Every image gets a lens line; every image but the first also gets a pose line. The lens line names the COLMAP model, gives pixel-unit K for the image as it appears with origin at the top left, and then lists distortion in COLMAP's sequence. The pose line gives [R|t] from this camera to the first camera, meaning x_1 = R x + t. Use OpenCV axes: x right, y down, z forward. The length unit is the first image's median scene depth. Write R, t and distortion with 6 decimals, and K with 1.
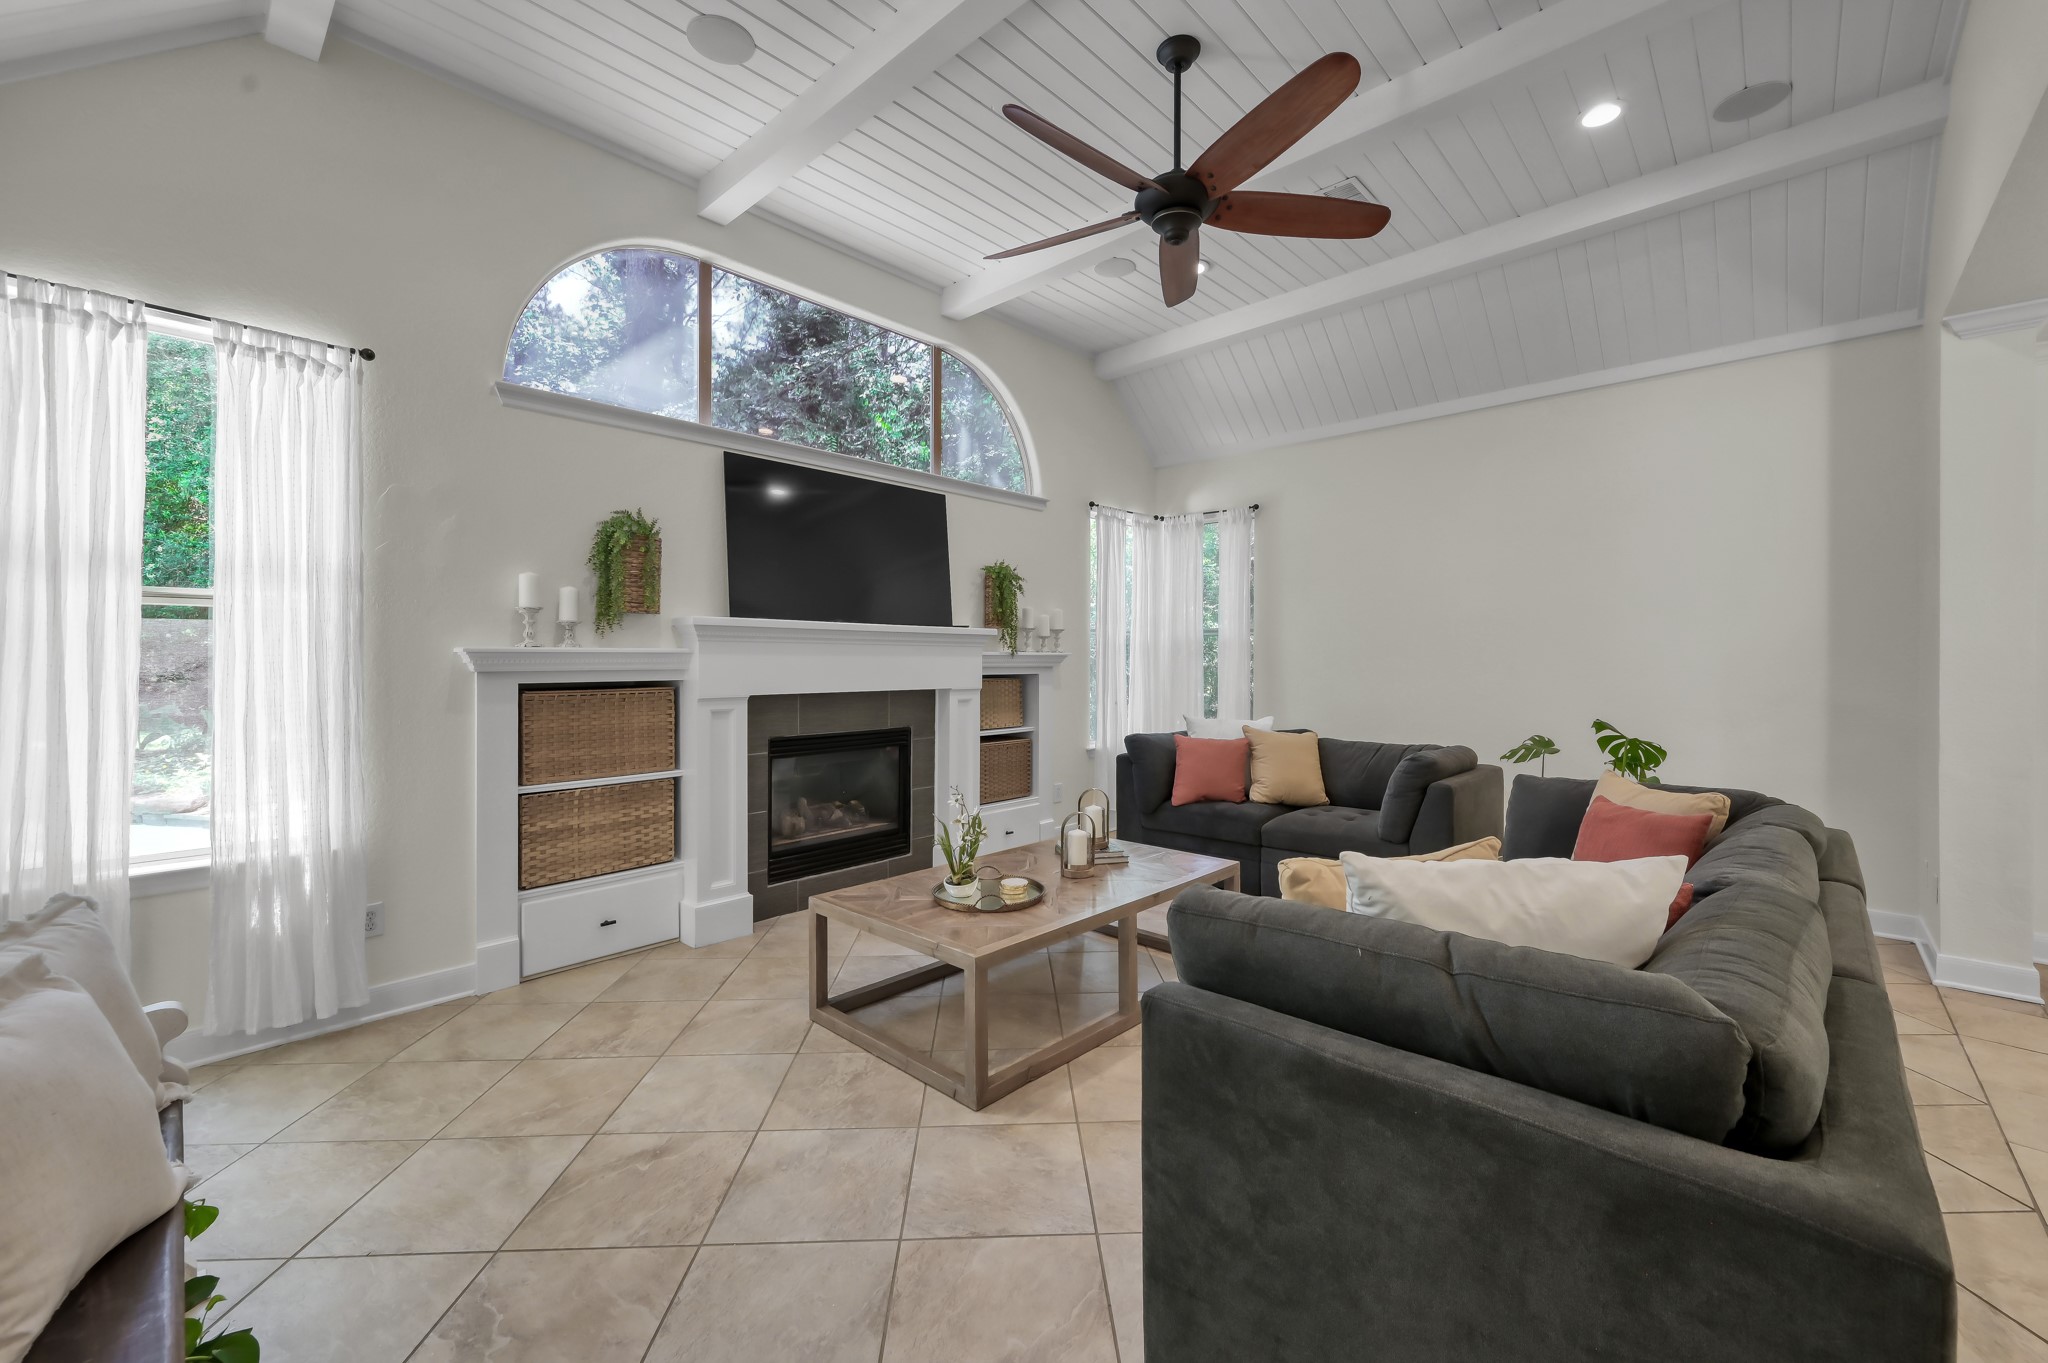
lens RADIAL K [[809.1, 0, 1012.8], [0, 809.1, 651.9], [0, 0, 1]] dist [0.000757, 0.000213]
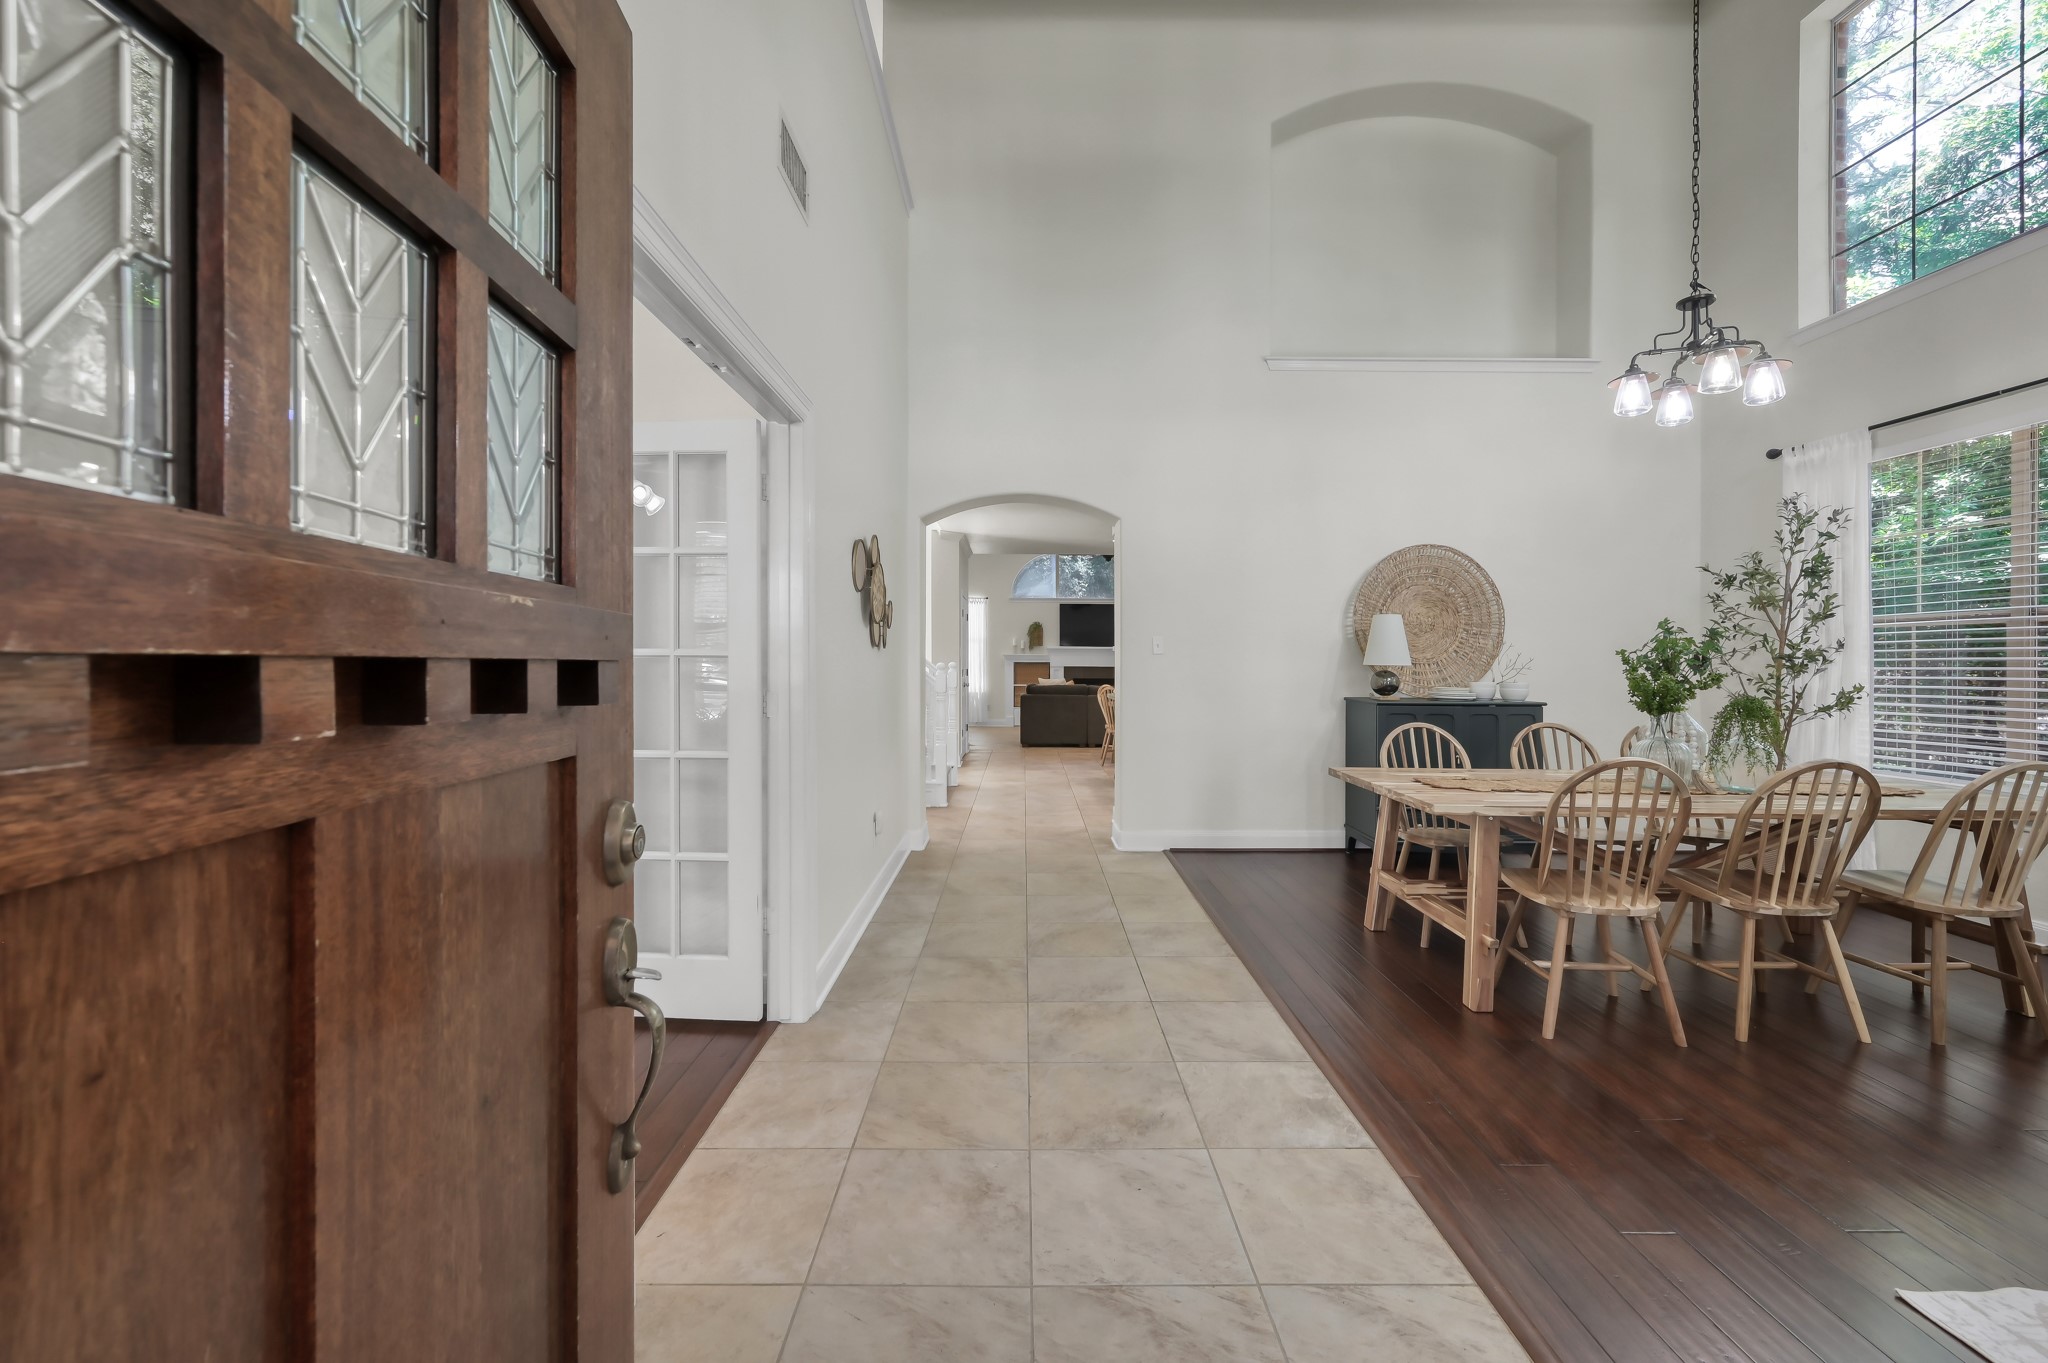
lens RADIAL K [[809.1, 0, 1021.9], [0, 809.1, 662.8], [0, 0, 1]] dist [0.000757, 0.000213]
pose [[0.683357, 0.003871, -0.730074, 2.577451], [-0.000132, 0.999987, 0.005179, 0.019093], [0.730085, -0.003442, 0.683348, -1.962753]]
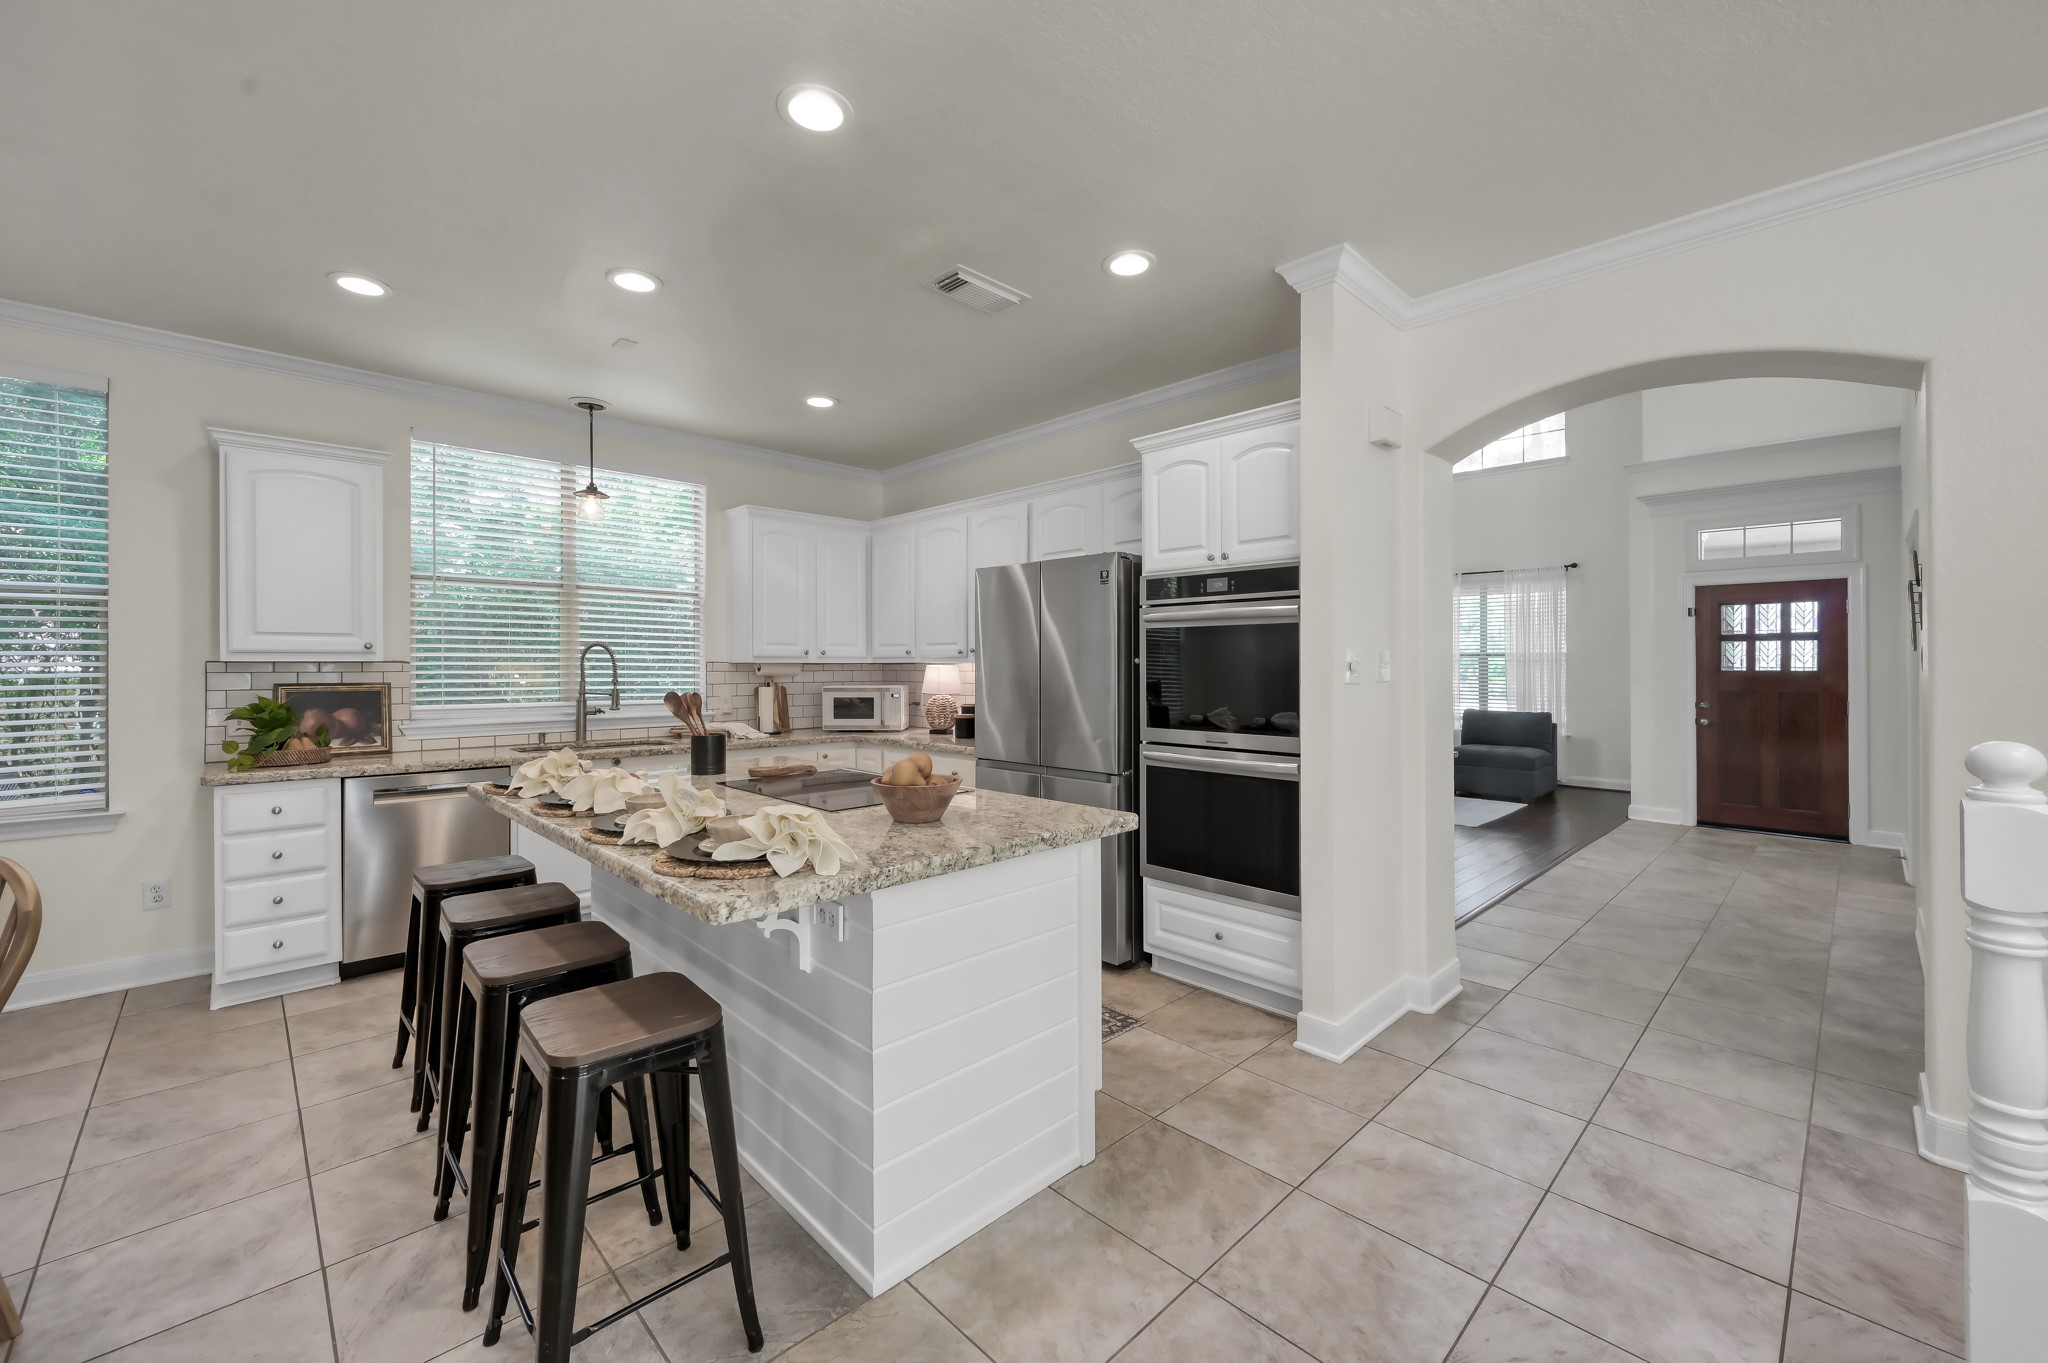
lens RADIAL K [[809.1, 0, 1027.6], [0, 809.1, 665.2], [0, 0, 1]] dist [0.000757, 0.000213]
pose [[0.048966, -0.000169, 0.998800, 0.720536], [-0.008953, 0.999960, 0.000608, -0.000637], [-0.998760, -0.008972, 0.048963, -0.420725]]
